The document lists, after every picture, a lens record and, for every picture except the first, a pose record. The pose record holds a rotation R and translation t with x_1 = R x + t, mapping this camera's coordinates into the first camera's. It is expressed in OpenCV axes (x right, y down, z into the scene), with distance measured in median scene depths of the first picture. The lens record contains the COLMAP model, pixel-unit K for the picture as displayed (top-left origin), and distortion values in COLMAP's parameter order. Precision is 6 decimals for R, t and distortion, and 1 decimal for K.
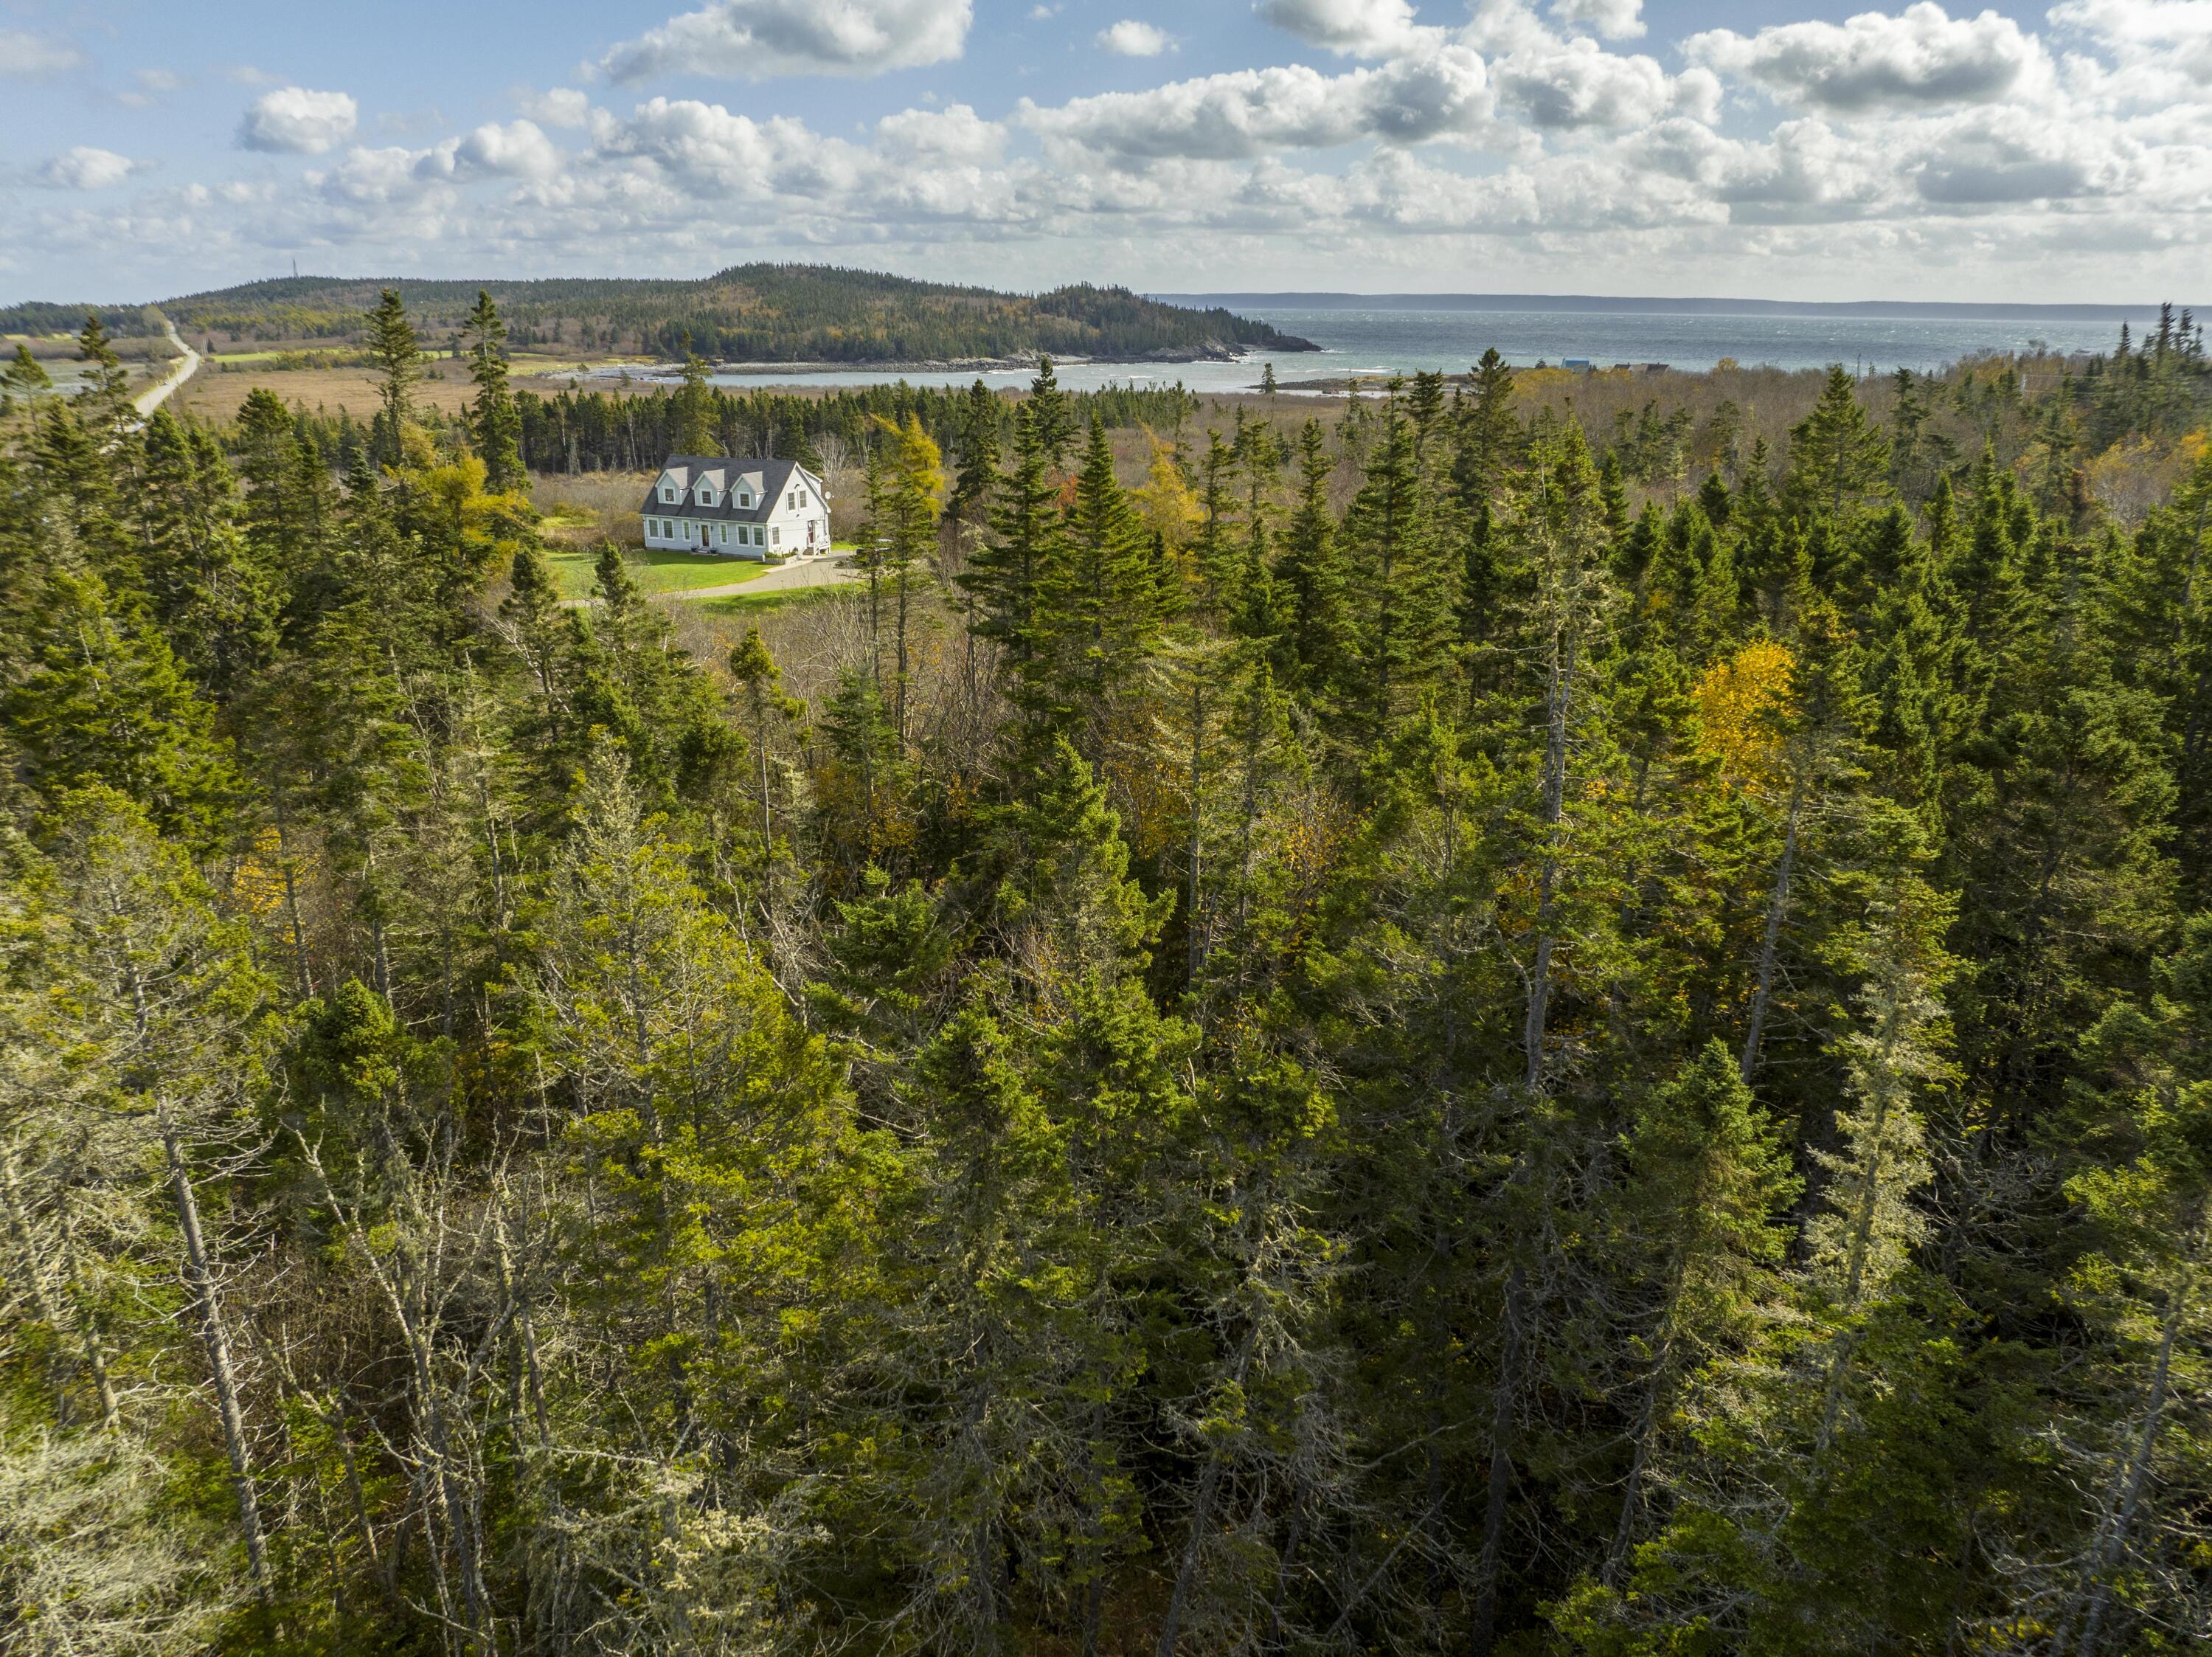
lens RADIAL K [[1598.7, 0, 1106.1], [0, 1598.7, 829.7], [0, 0, 1]] dist [-0.043469, 0.006695]
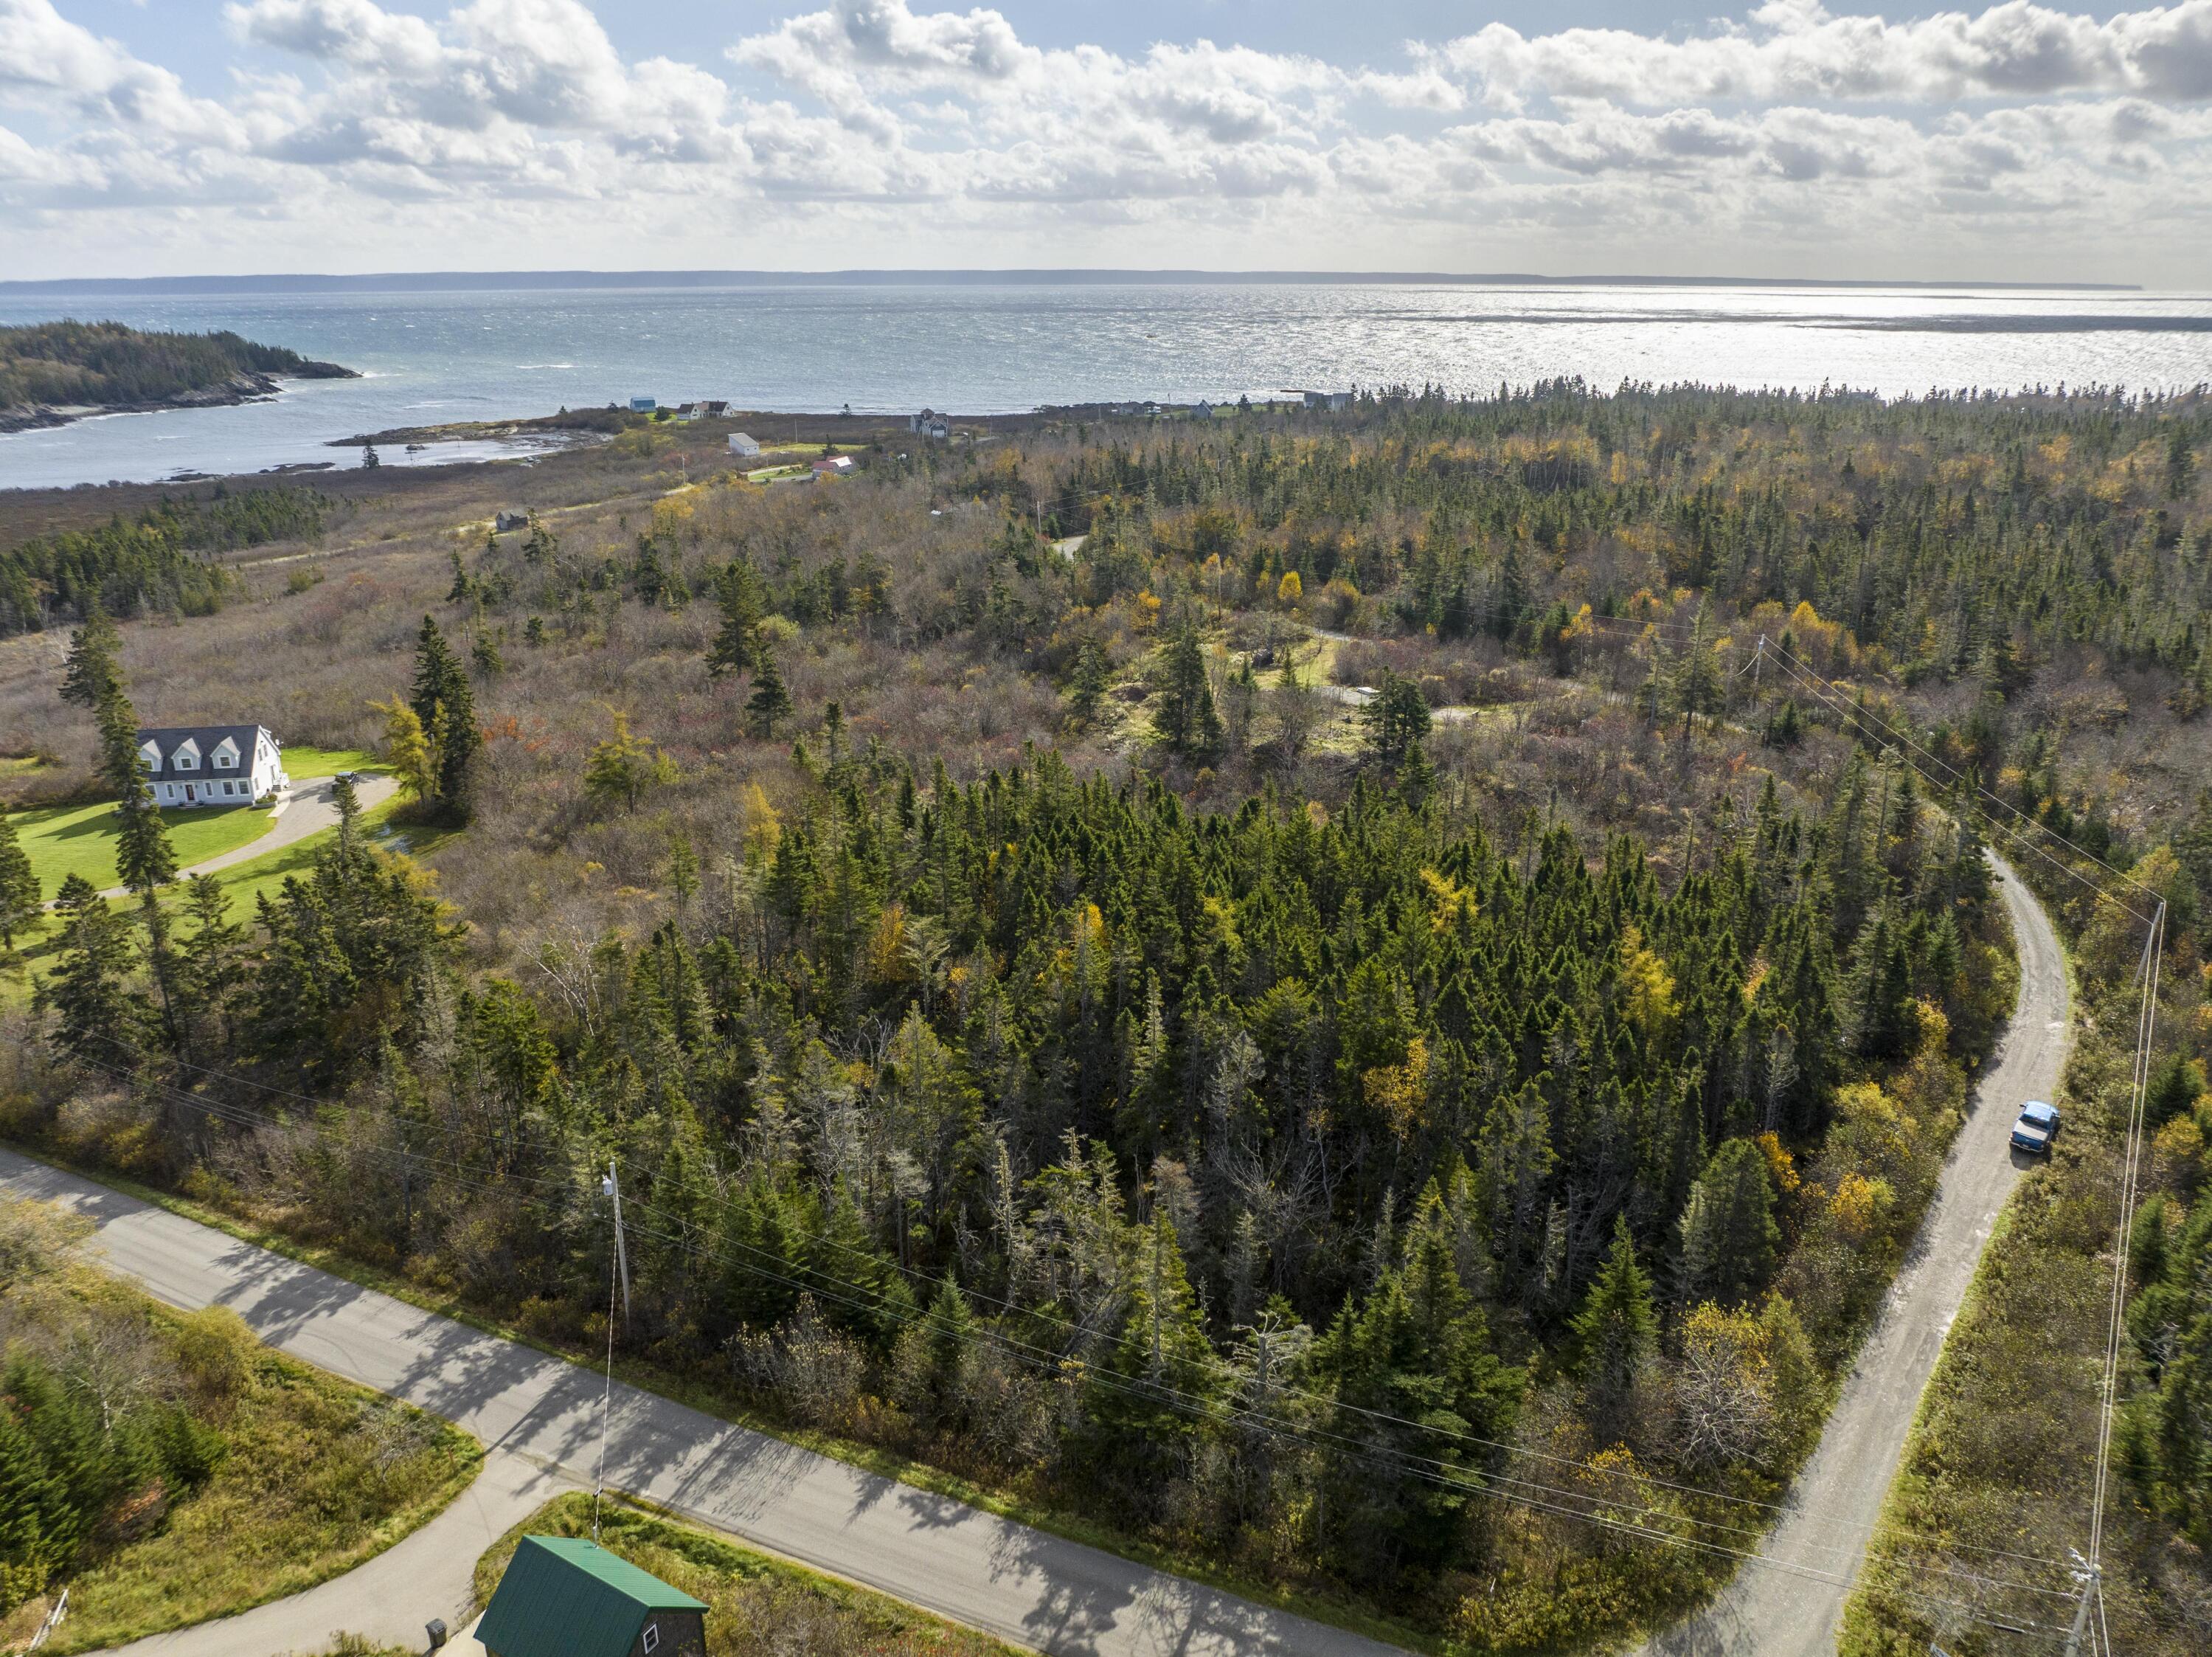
lens RADIAL K [[1598.7, 0, 1110.9], [0, 1598.7, 824.5], [0, 0, 1]] dist [-0.043469, 0.006695]
pose [[0.828744, -0.205632, 0.520480, -0.306844], [0.192554, 0.978036, 0.079806, -0.119742], [-0.525459, 0.034082, 0.850136, -0.470579]]
